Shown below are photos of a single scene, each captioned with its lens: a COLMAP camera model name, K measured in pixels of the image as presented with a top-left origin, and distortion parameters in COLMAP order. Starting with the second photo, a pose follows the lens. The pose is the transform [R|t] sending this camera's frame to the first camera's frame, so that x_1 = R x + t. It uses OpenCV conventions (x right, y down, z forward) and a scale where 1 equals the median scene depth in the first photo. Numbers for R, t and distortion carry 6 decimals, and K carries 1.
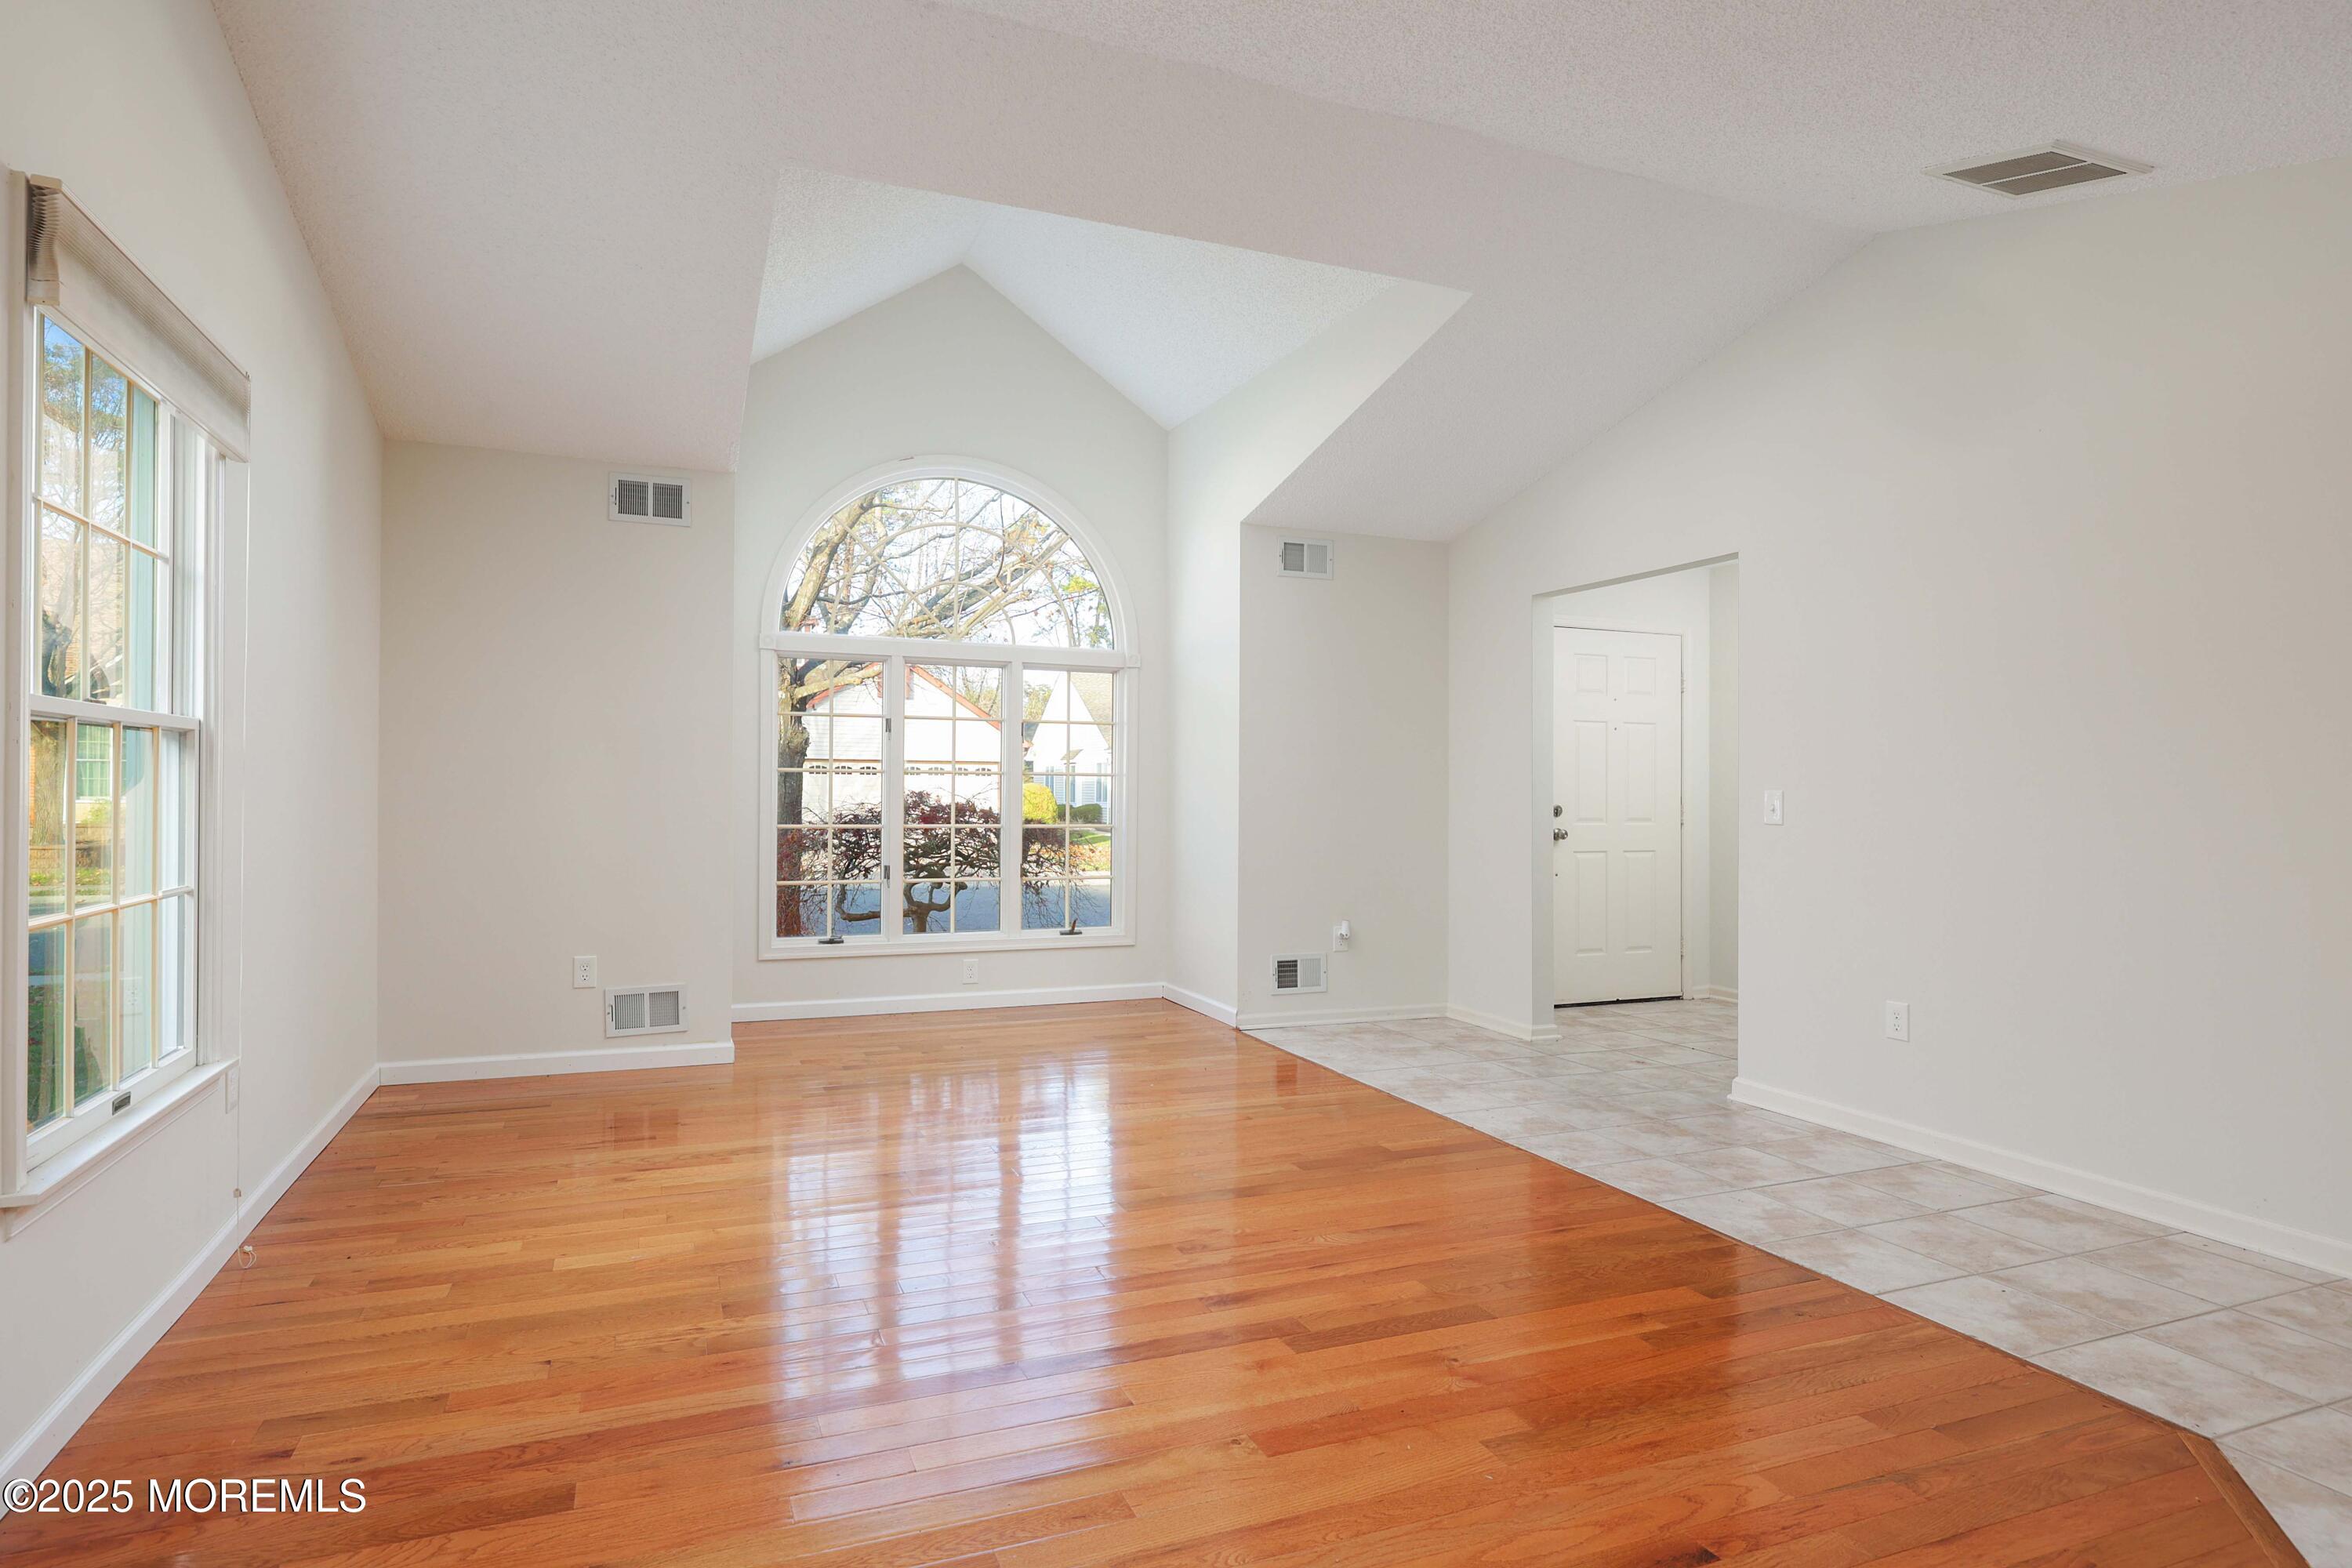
lens RADIAL K [[1268.0, 0, 1141.1], [0, 1268.0, 783.9], [0, 0, 1]] dist [0.000490, 0.000216]
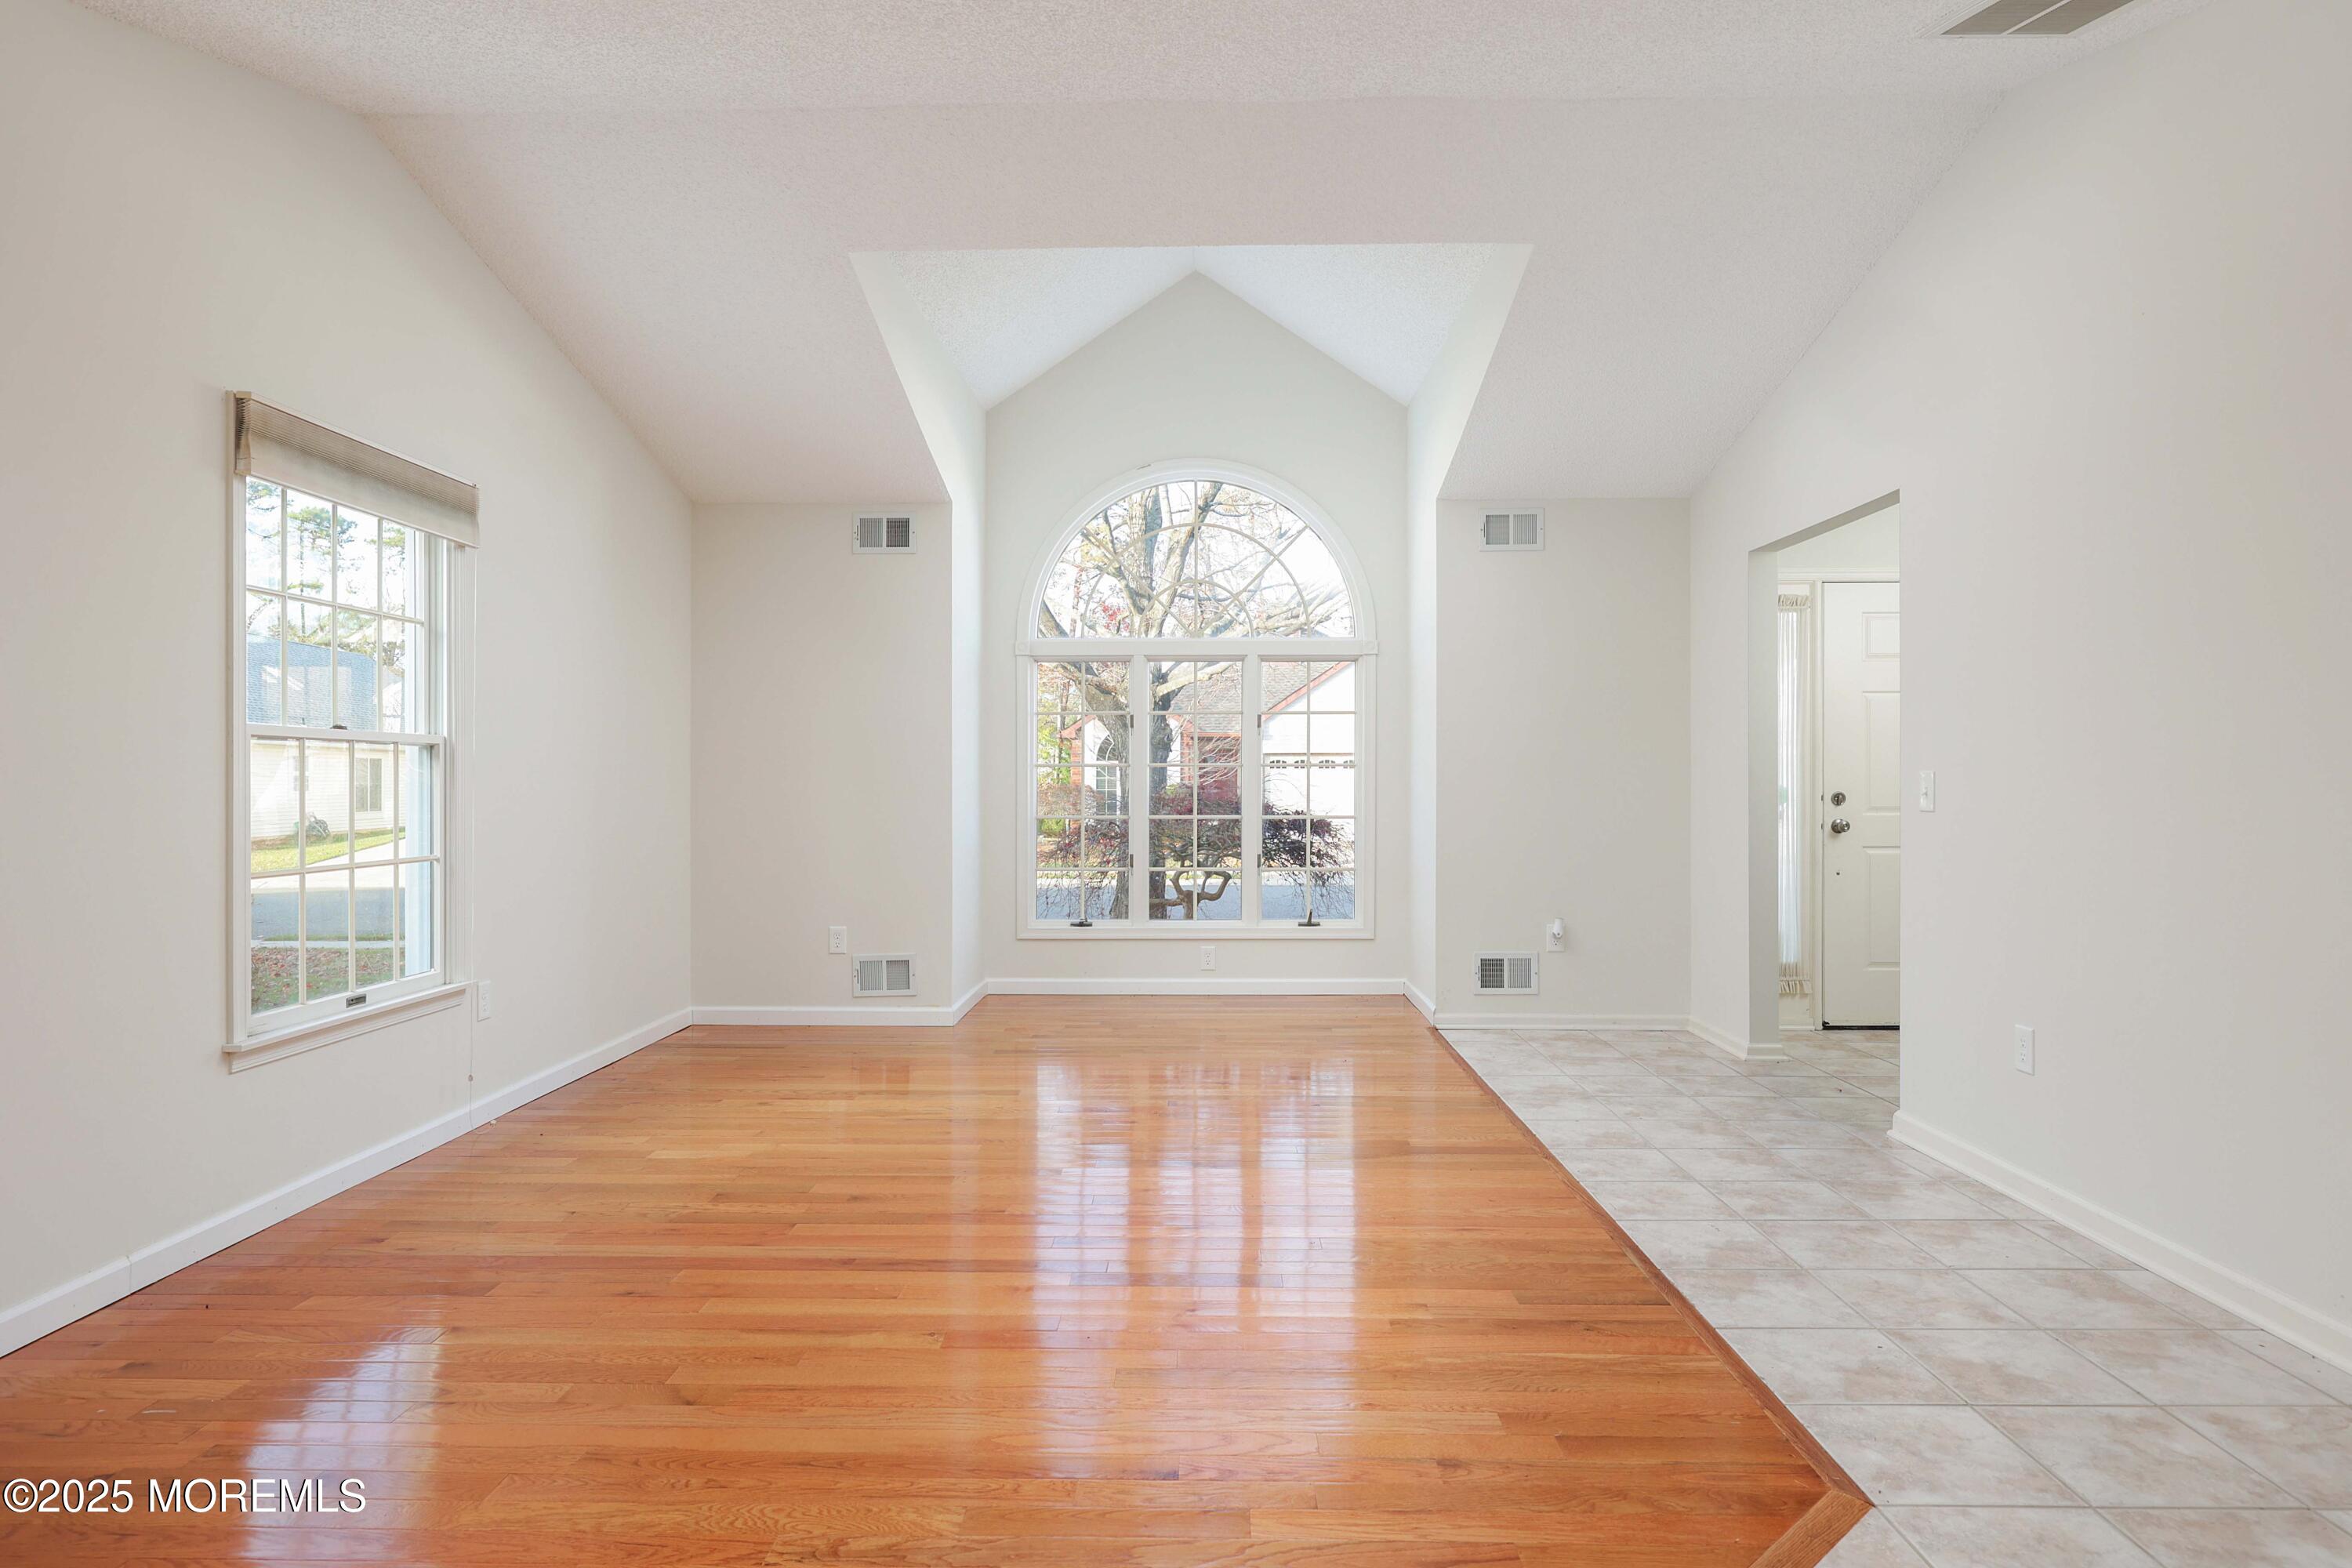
lens RADIAL K [[1334.3, 0, 1122.8], [0, 1334.3, 785.6], [0, 0, 1]] dist [-0.001369, -0.000649]
pose [[0.911912, -0.009829, -0.410268, 0.312906], [0.012224, 0.999920, 0.003214, 0.004338], [0.410204, -0.007946, 0.911959, -0.019333]]
